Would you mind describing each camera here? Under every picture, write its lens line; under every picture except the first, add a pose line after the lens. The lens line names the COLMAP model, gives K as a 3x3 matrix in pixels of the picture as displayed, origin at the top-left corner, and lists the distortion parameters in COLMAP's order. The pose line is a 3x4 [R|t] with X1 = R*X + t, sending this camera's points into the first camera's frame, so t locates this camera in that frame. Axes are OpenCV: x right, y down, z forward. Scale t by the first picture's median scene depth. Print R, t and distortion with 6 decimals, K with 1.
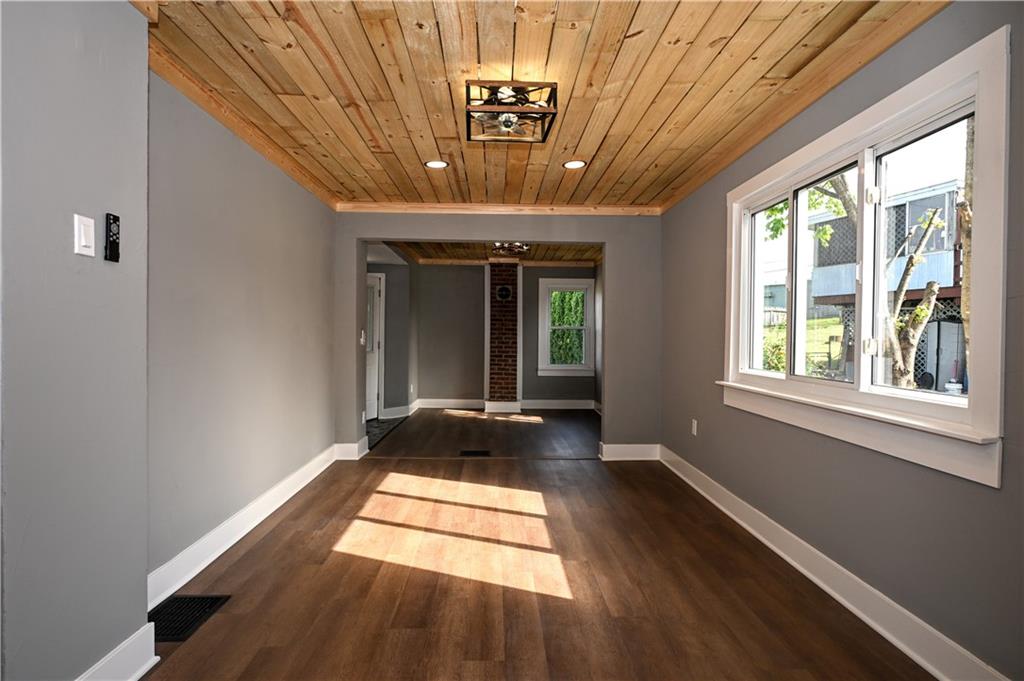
lens RADIAL K [[509.0, 0, 493.8], [0, 509.0, 332.9], [0, 0, 1]] dist [-0.005067, 0.000867]
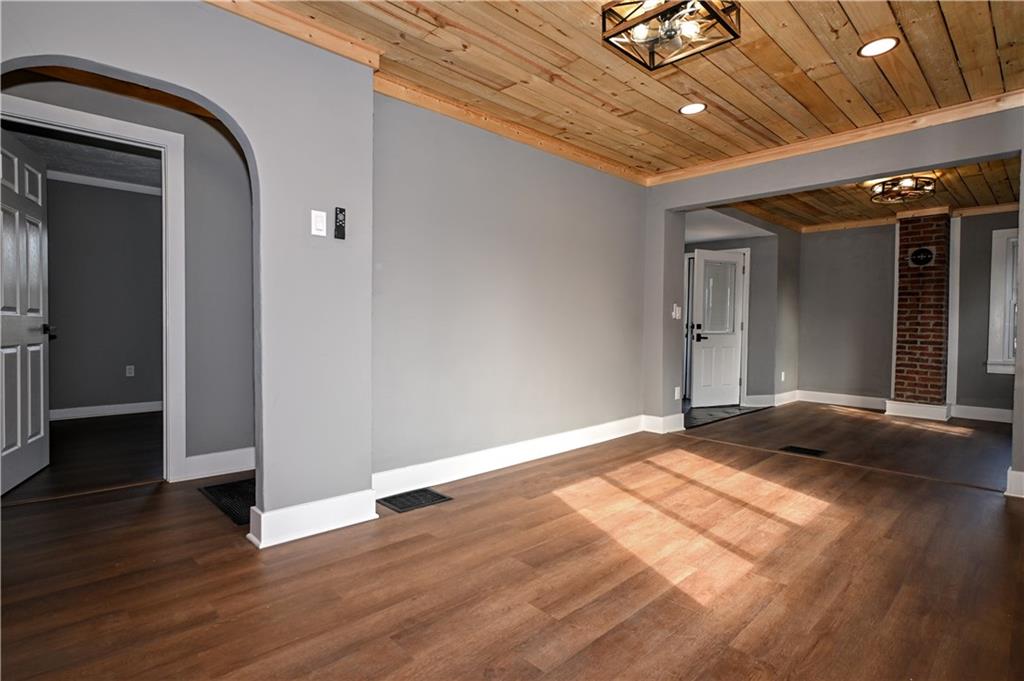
lens RADIAL K [[509.0, 0, 538.1], [0, 509.0, 336.6], [0, 0, 1]] dist [-0.005067, 0.000867]
pose [[0.687311, 0.008575, -0.726312, 0.385286], [-0.001609, 0.999946, 0.010283, 0.068048], [0.726361, -0.005899, 0.687288, 0.195521]]
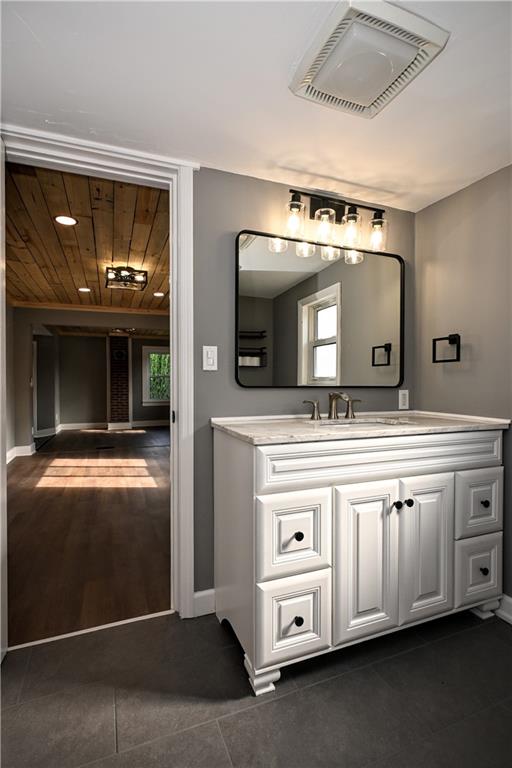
lens RADIAL K [[381.7, 0, 258.3], [0, 381.7, 381.7], [0, 0, 1]] dist [-0.005067, 0.000867]
pose [[0.928754, -0.014362, 0.370418, -0.044355], [0.014431, 0.999893, 0.002586, 0.019182], [-0.370415, 0.002943, 0.928862, -0.604617]]
